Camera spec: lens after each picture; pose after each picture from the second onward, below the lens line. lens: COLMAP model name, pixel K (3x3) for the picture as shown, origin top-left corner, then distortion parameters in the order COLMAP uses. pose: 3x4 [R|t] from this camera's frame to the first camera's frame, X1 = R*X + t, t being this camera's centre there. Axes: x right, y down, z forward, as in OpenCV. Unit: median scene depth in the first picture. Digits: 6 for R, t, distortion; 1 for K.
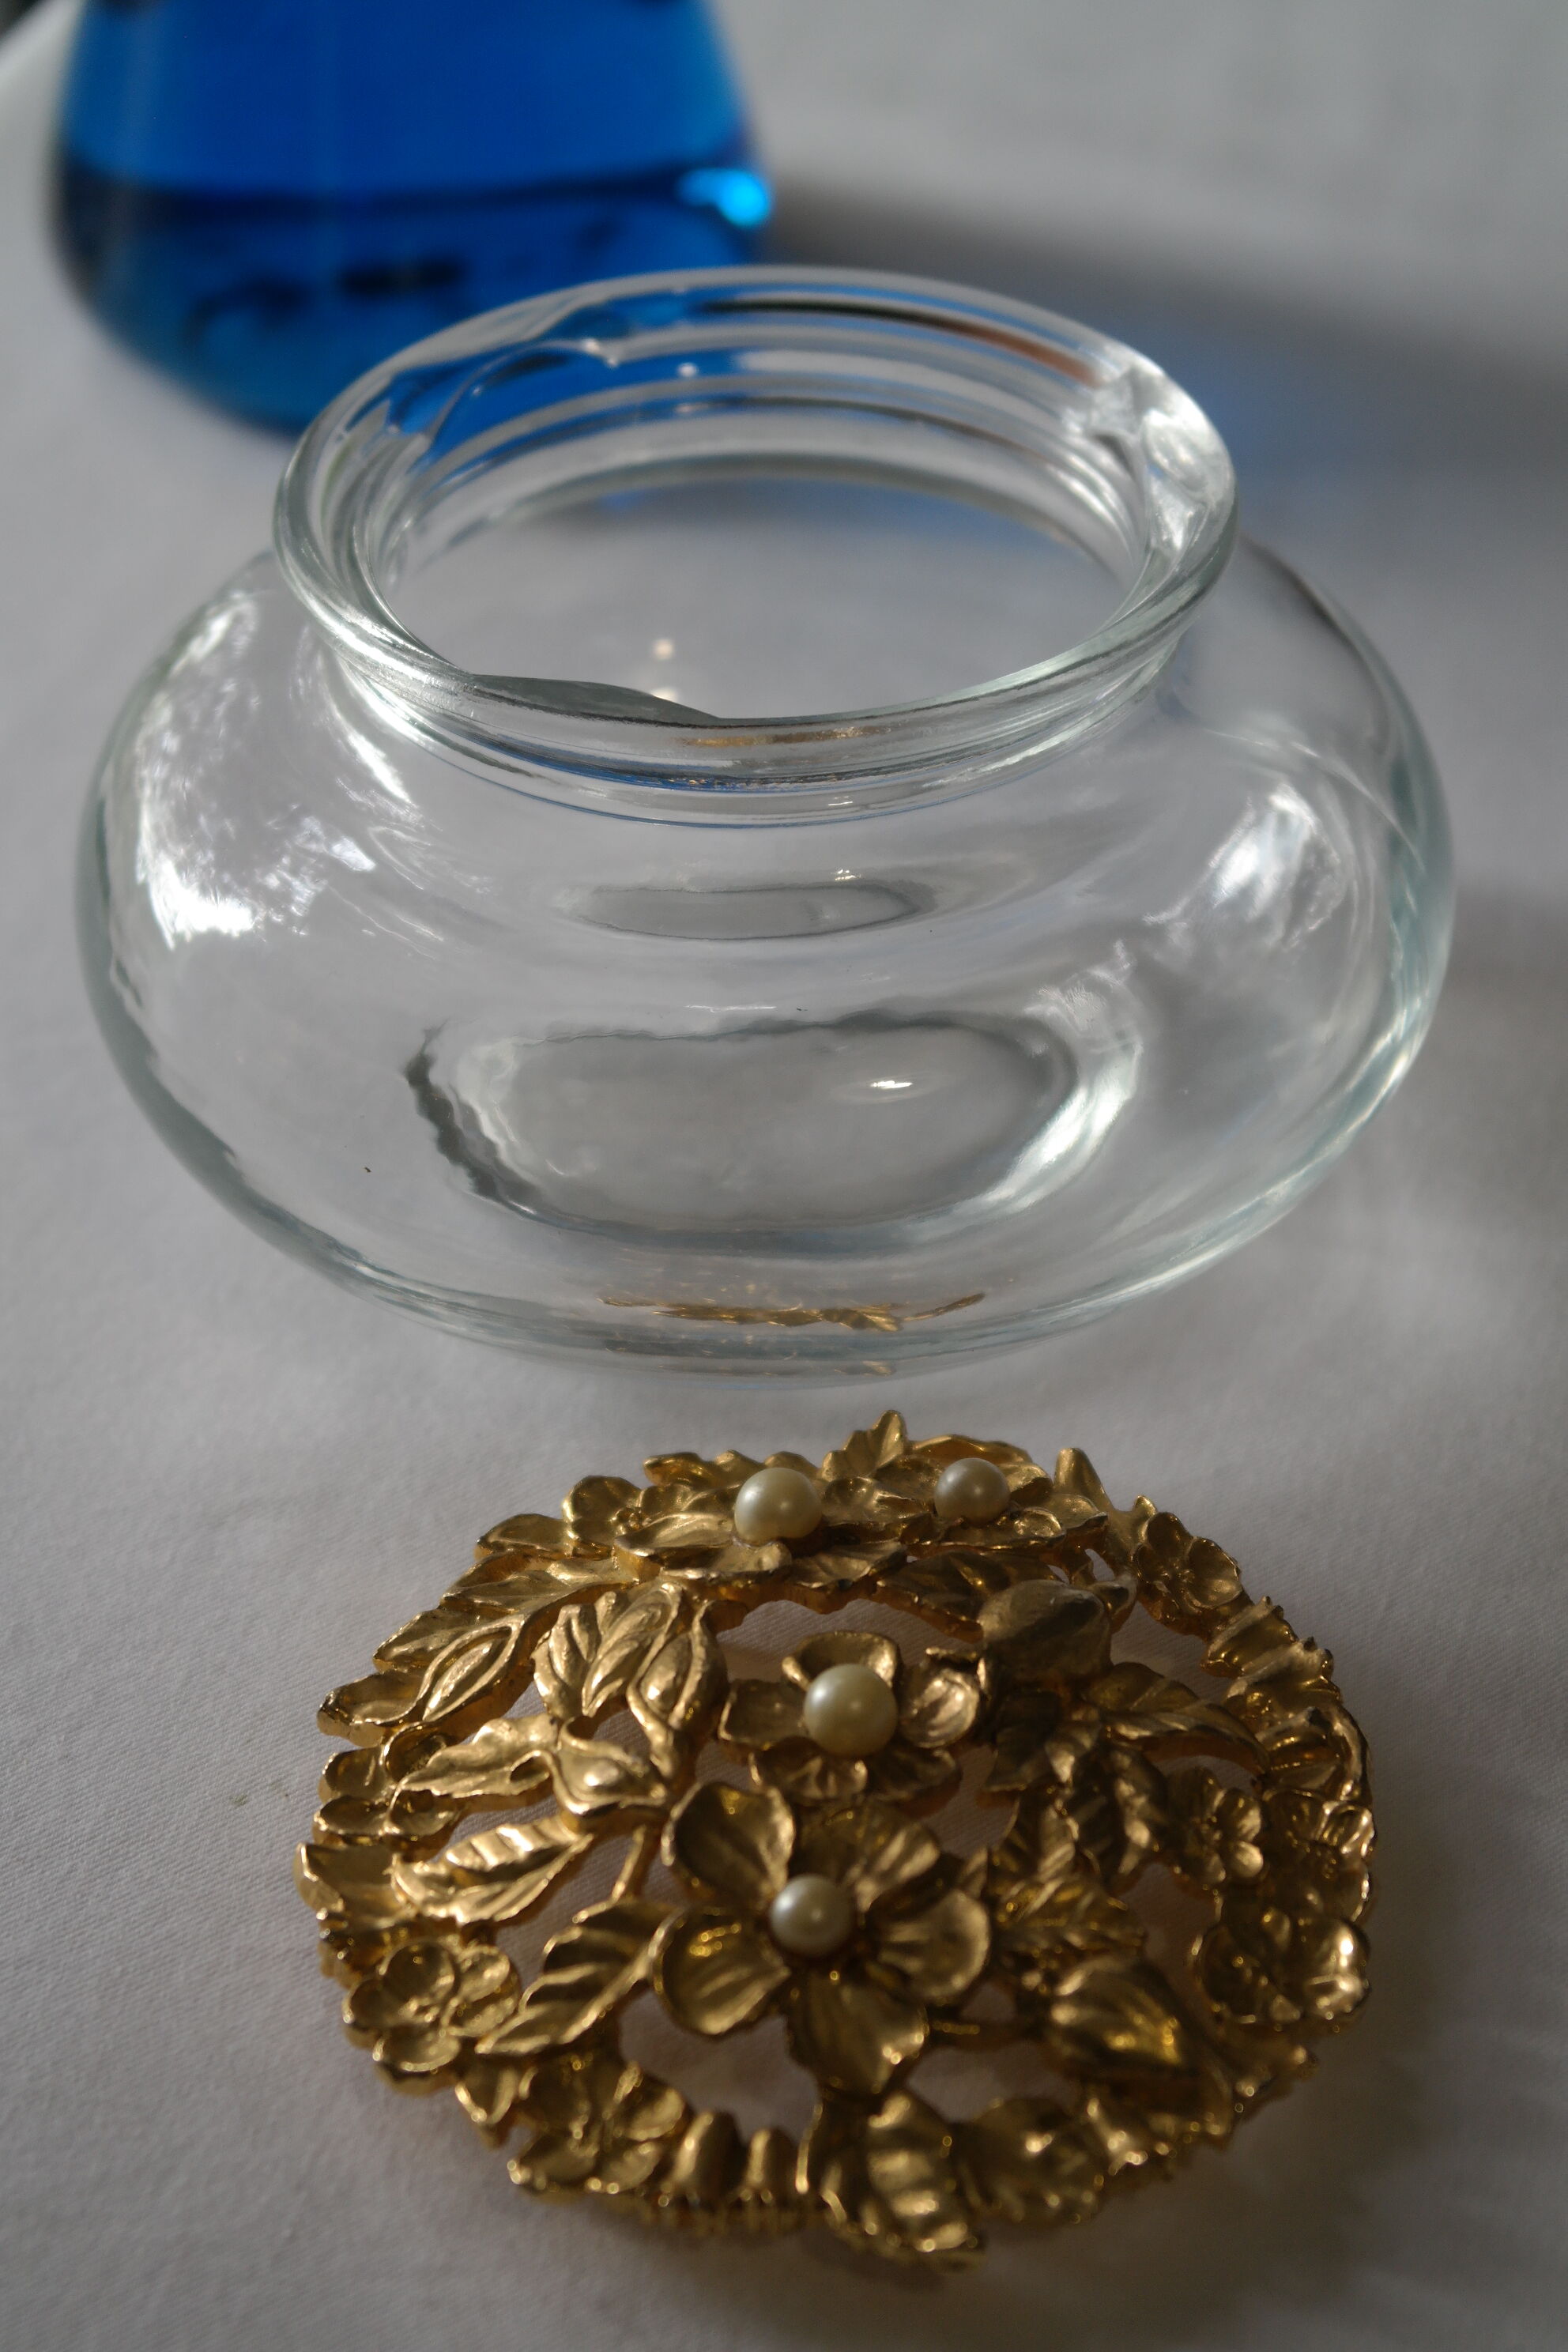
lens RADIAL K [[4231.0, 0, 784.0], [0, 4231.0, 1176.0], [0, 0, 1]] dist [0.003708, 0.004519]
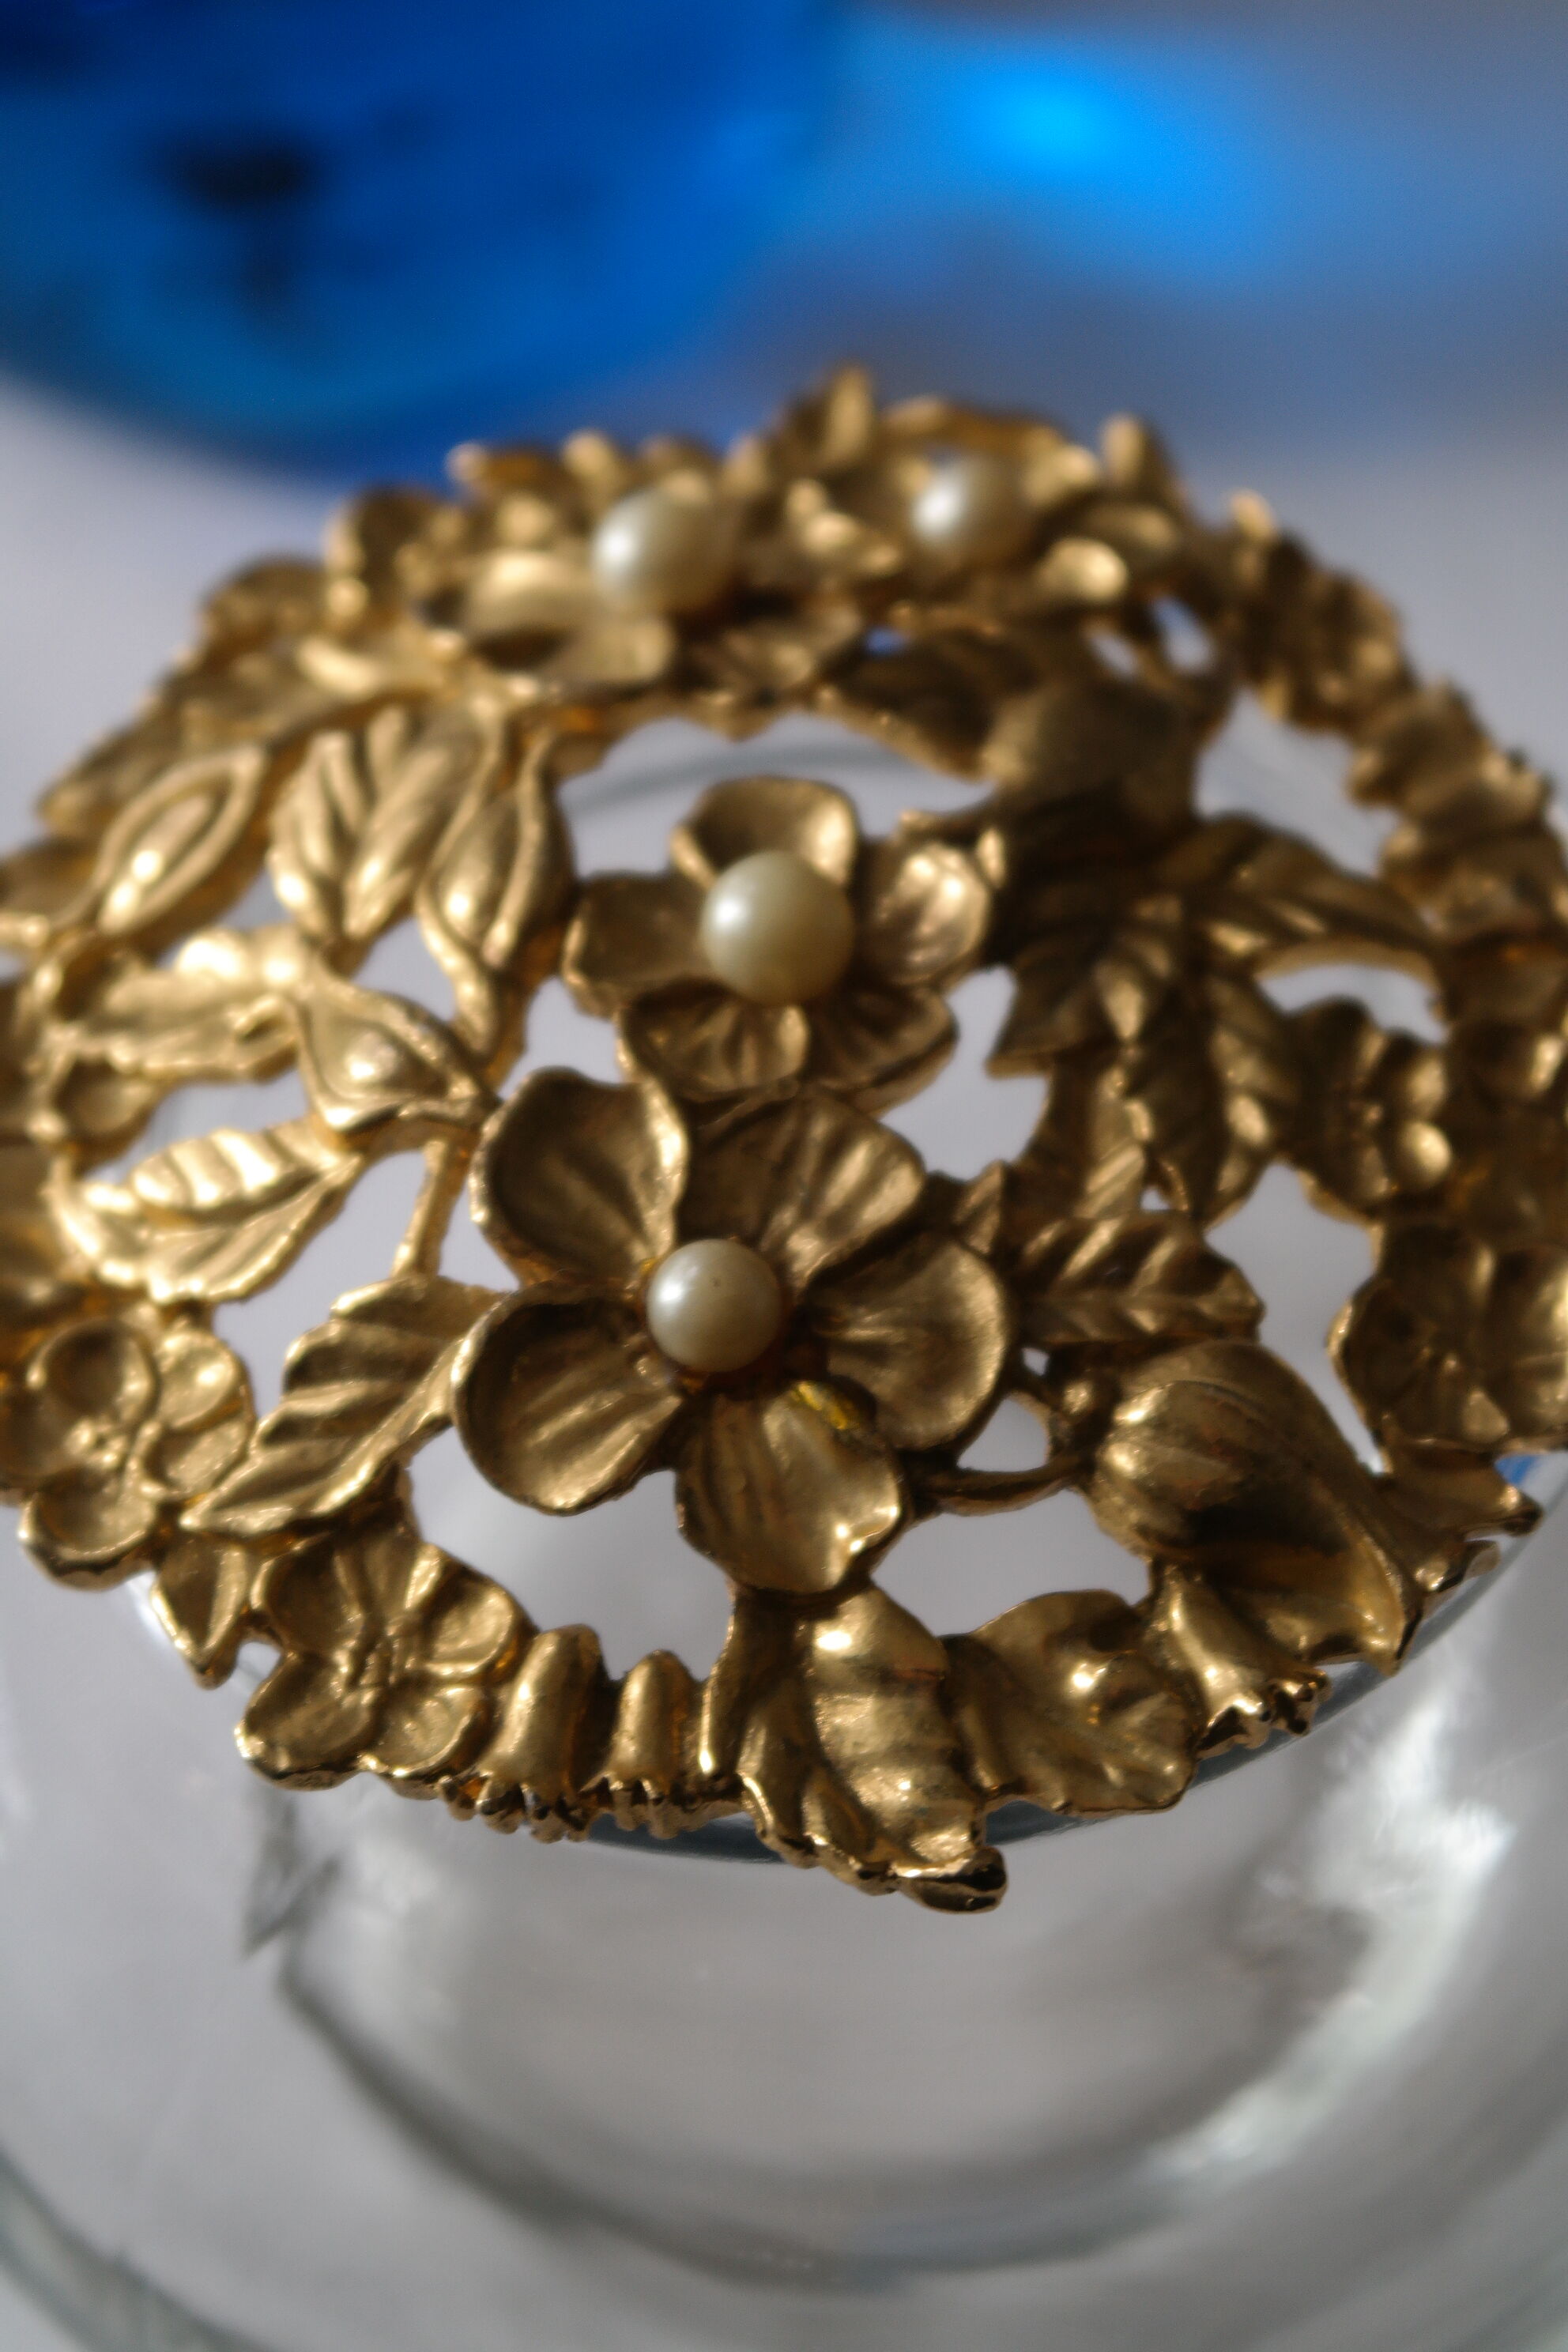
lens RADIAL K [[4231.0, 0, 784.0], [0, 4231.0, 1176.0], [0, 0, 1]] dist [0.003708, 0.004519]
pose [[0.999663, -0.023419, -0.011207, 0.023277], [0.025759, 0.948570, 0.315518, -0.034188], [0.003242, -0.315700, 0.948853, 0.417925]]
